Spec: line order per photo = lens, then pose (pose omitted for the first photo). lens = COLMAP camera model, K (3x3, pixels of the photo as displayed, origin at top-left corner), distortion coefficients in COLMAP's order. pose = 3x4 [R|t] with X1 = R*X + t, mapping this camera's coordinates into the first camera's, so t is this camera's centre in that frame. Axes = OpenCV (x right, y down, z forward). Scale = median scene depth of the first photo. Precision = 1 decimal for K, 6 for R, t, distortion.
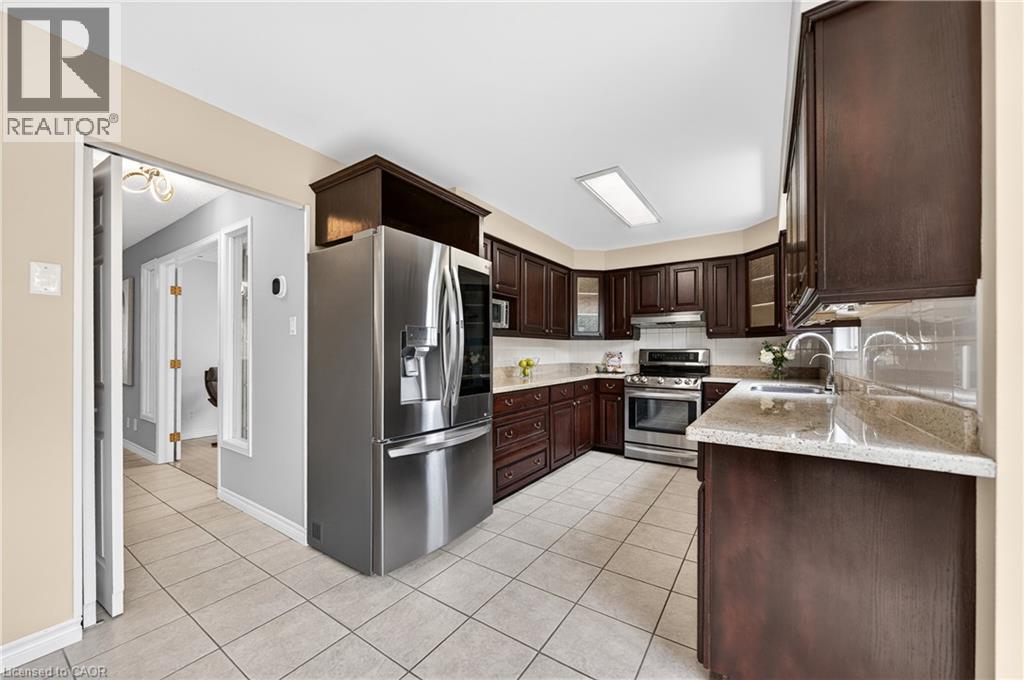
lens RADIAL K [[384.1, 0, 508.5], [0, 384.1, 349.2], [0, 0, 1]] dist [-0.000489, -0.000017]
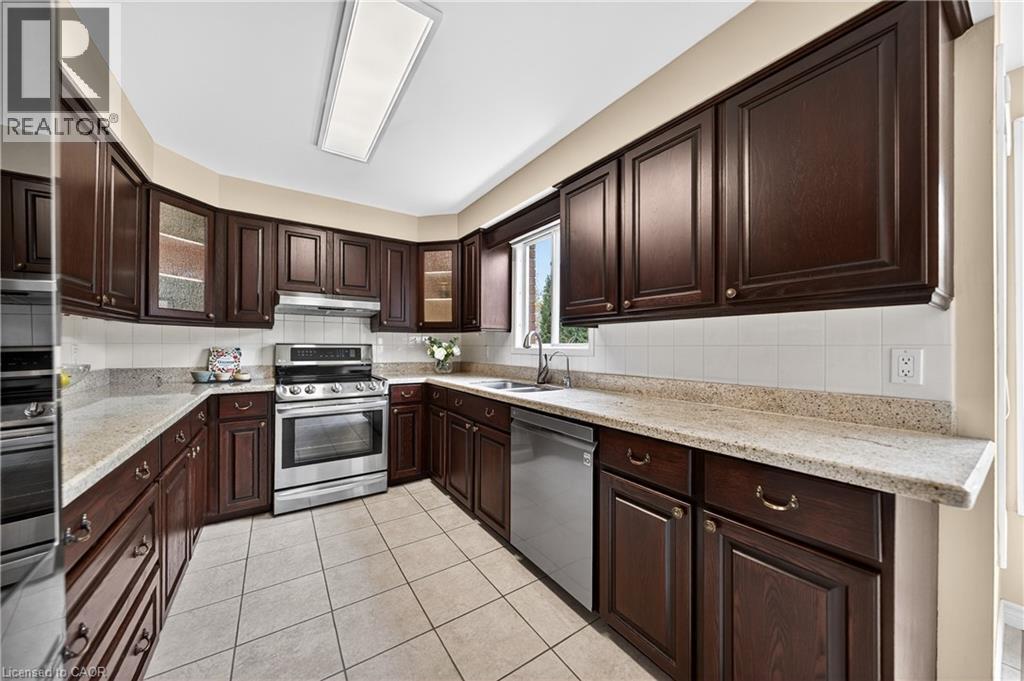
lens RADIAL K [[352.1, 0, 510.6], [0, 352.1, 345.1], [0, 0, 1]] dist [0.002994, 0.000098]
pose [[0.379979, 0.004894, 0.924982, -0.084138], [-0.011665, 0.999932, -0.000498, -0.001422], [-0.924922, -0.010601, 0.380010, 0.422429]]
